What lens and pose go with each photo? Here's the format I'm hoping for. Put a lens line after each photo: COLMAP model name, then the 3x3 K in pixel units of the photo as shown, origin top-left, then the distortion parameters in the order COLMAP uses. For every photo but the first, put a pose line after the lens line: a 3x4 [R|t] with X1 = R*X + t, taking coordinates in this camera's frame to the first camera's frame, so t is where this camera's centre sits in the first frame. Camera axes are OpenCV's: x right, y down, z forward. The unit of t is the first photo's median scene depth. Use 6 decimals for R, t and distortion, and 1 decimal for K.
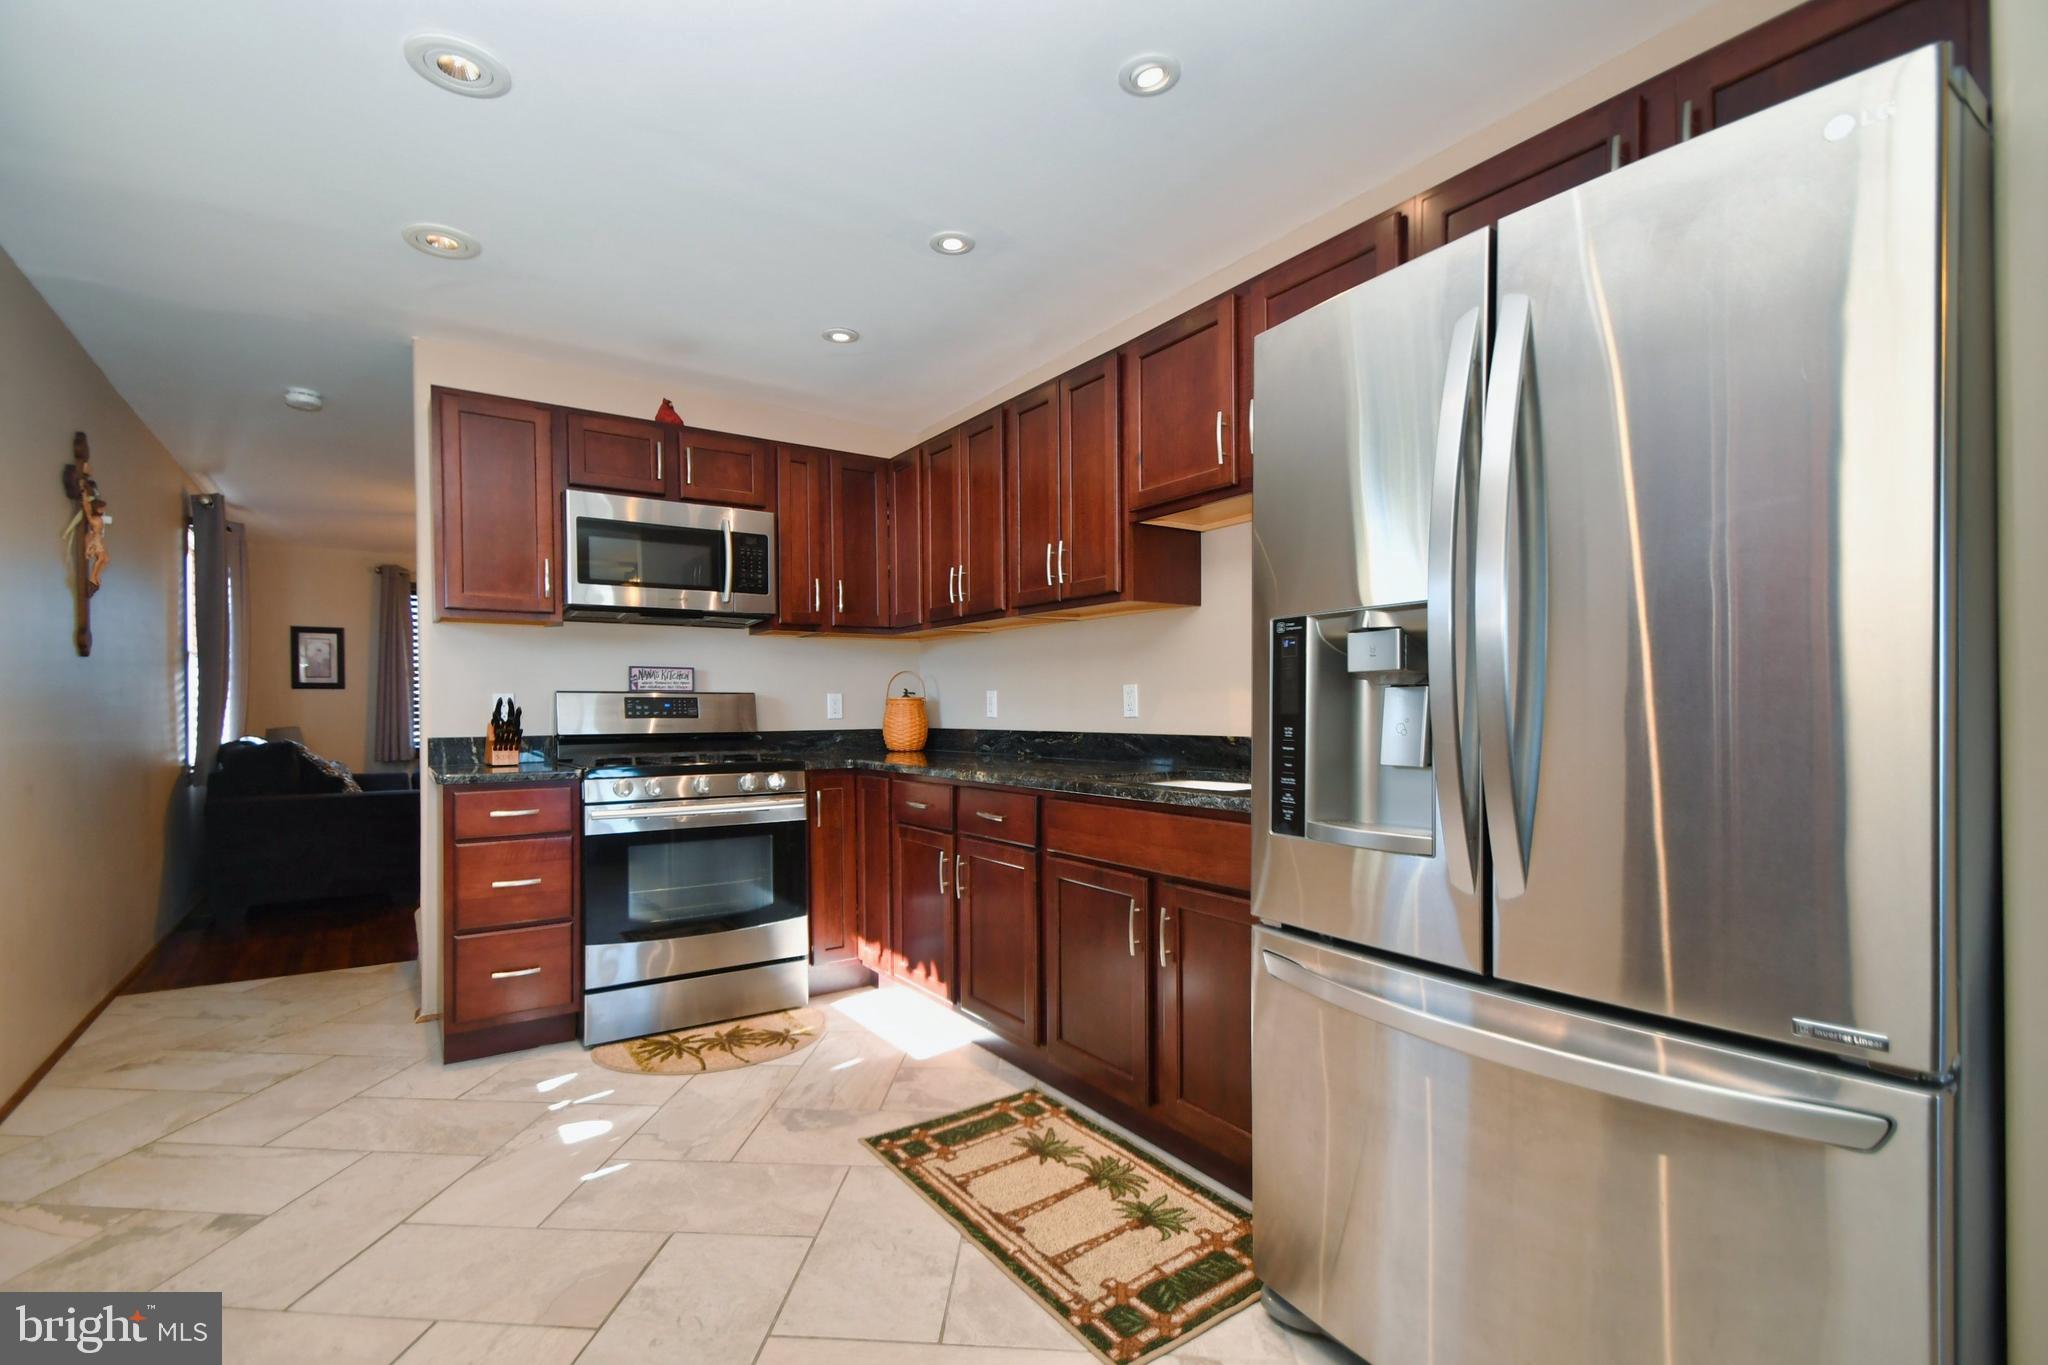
lens RADIAL K [[883.3, 0, 986.0], [0, 883.3, 701.7], [0, 0, 1]] dist [-0.008072, -0.003151]
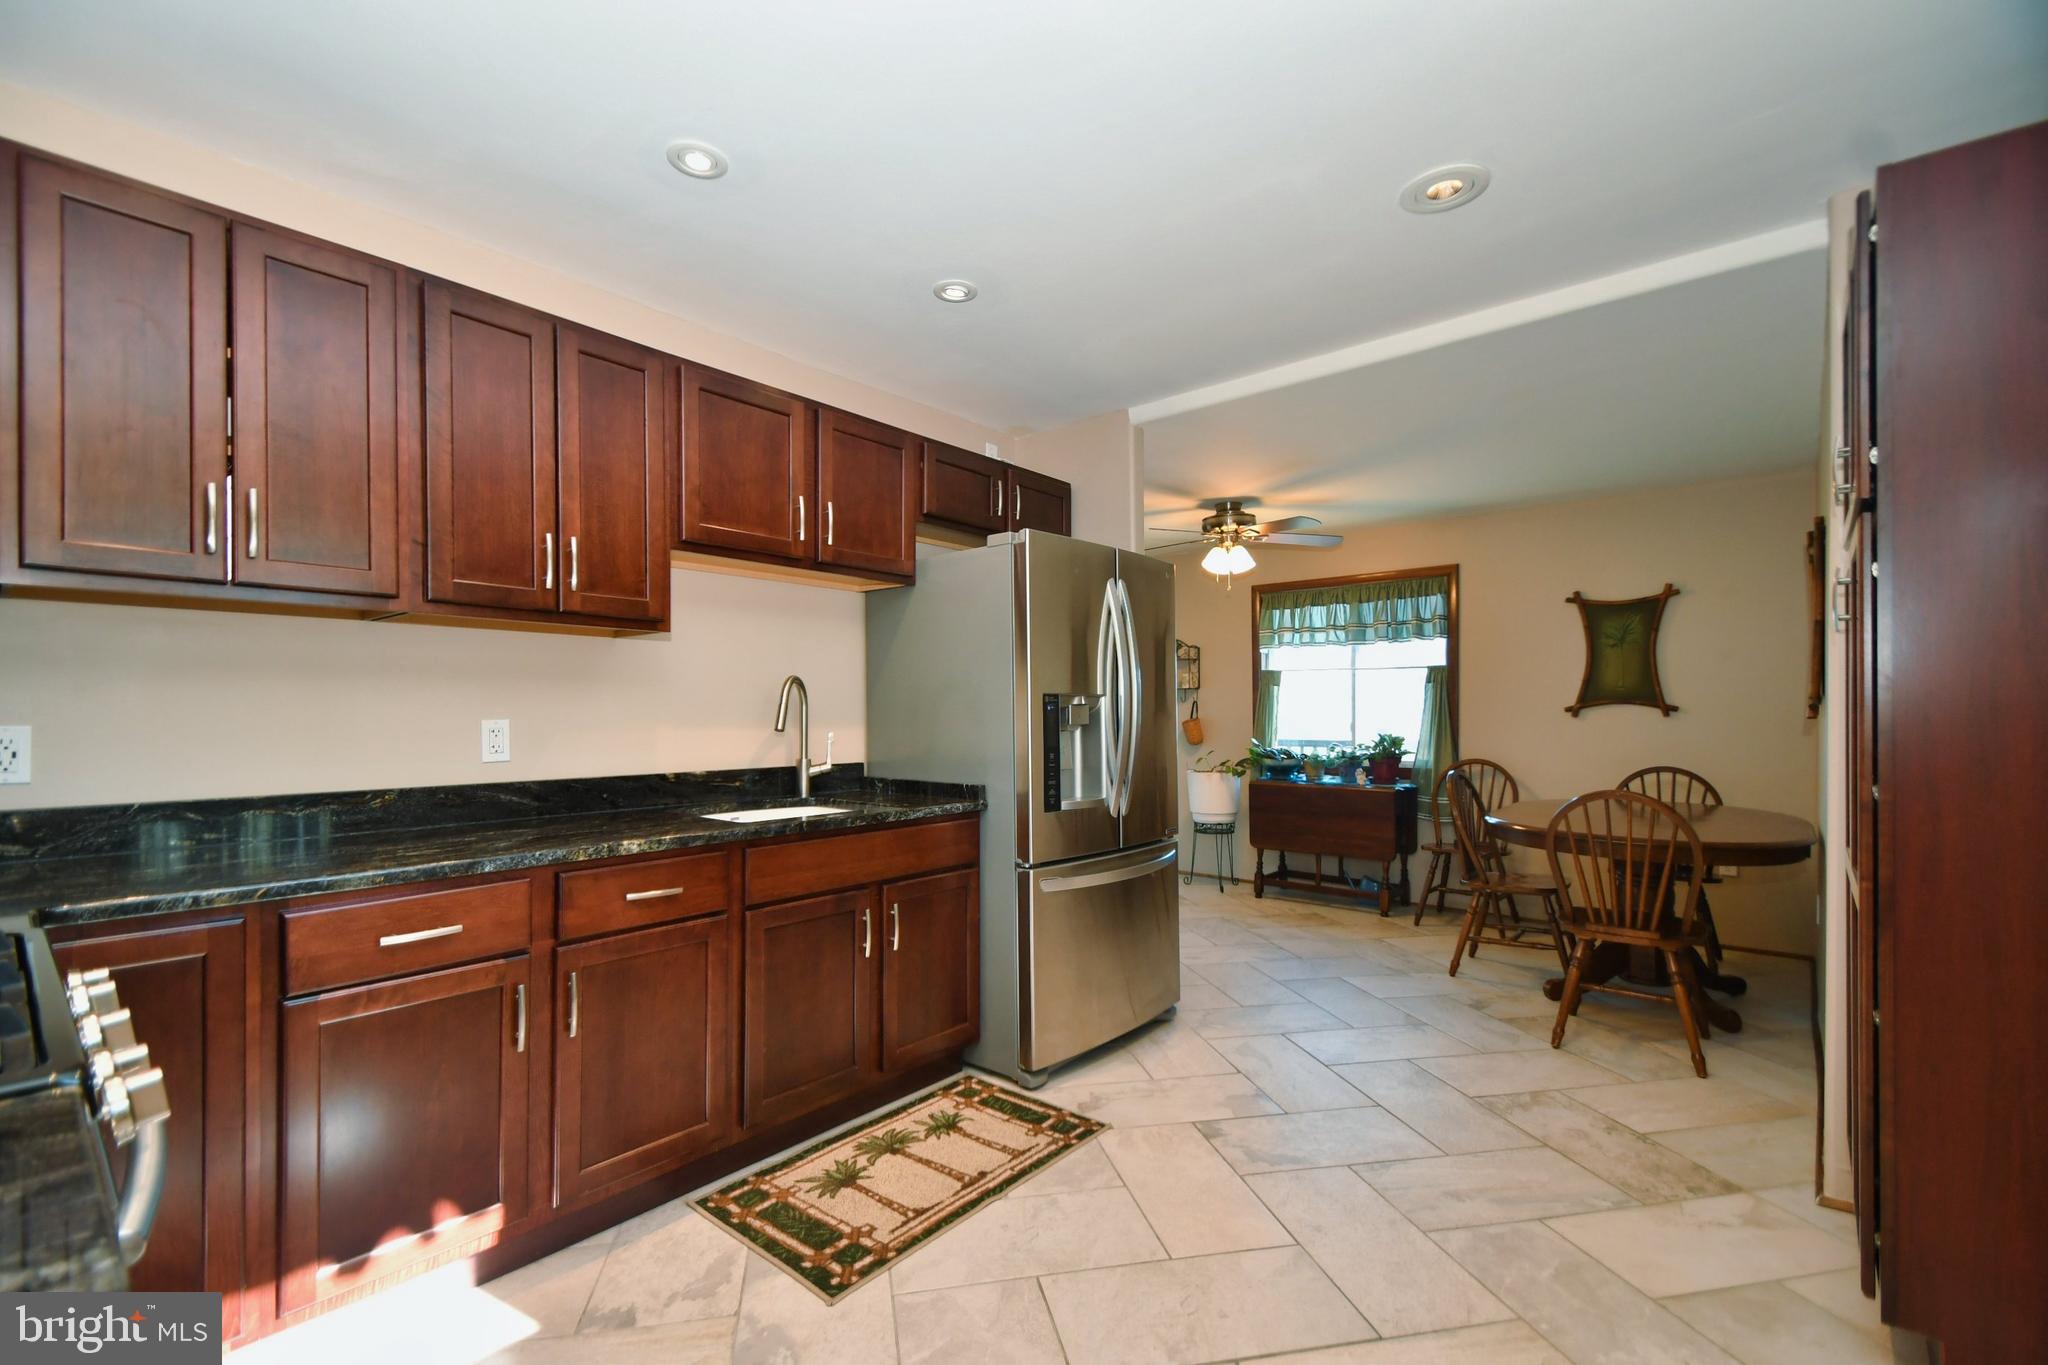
lens RADIAL K [[883.3, 0, 987.9], [0, 883.3, 703.0], [0, 0, 1]] dist [-0.008072, -0.003151]
pose [[-0.252002, 0.019167, 0.967537, -0.946858], [-0.001565, 0.999794, -0.020213, -0.025998], [-0.967726, -0.006608, -0.251920, 1.060857]]
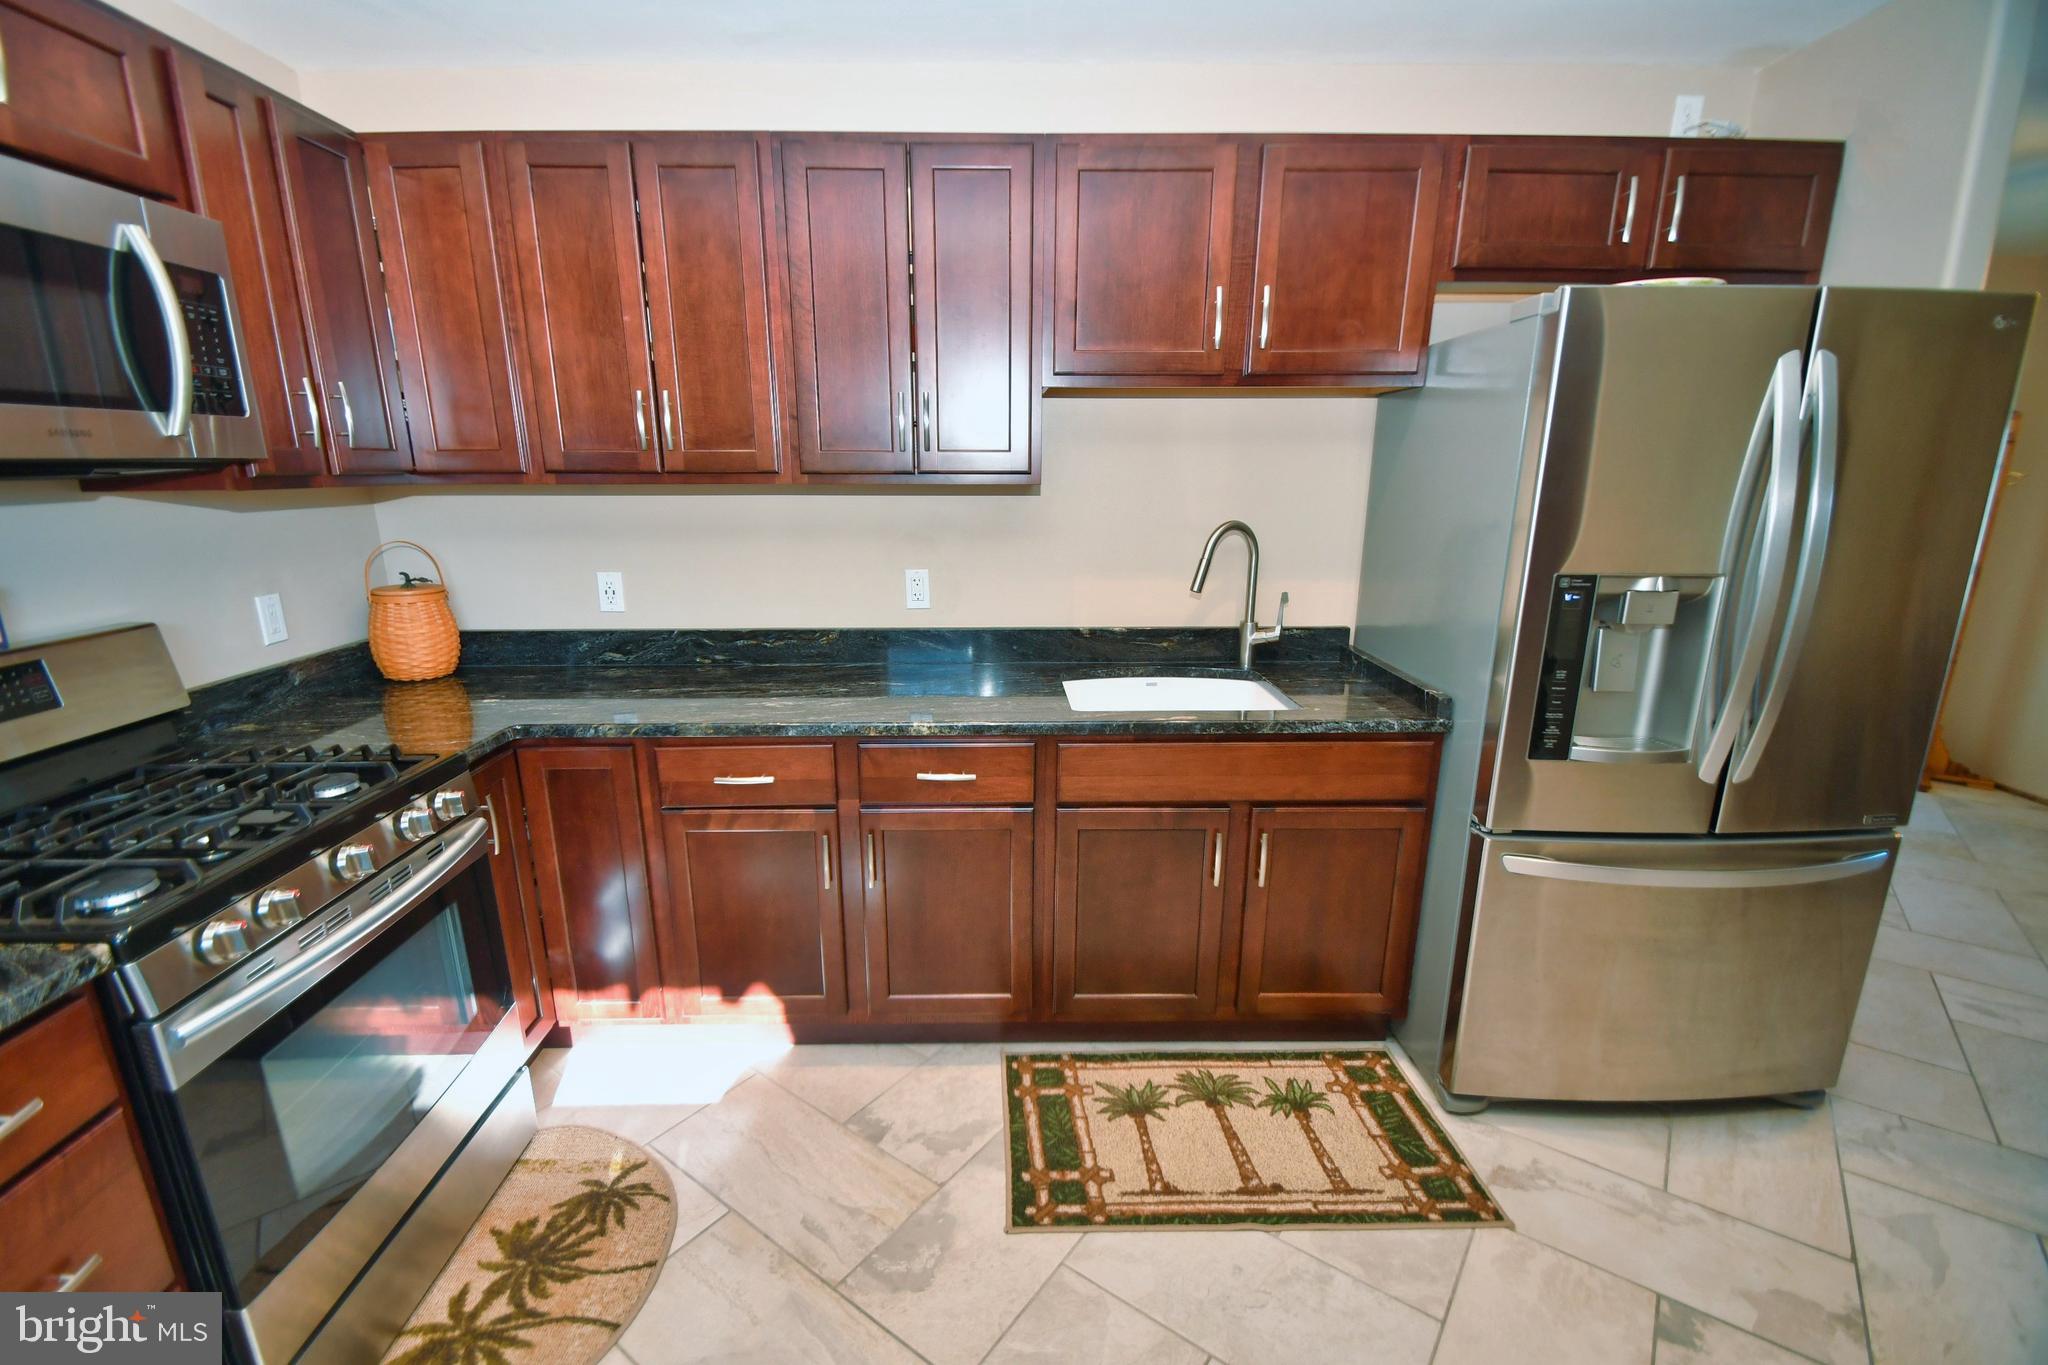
lens RADIAL K [[883.3, 0, 974.6], [0, 883.3, 705.5], [0, 0, 1]] dist [-0.008072, -0.003151]
pose [[0.560468, -0.210718, 0.800920, -0.677515], [-0.000455, 0.967011, 0.254734, -0.145849], [-0.828176, -0.143135, 0.541883, 0.667578]]
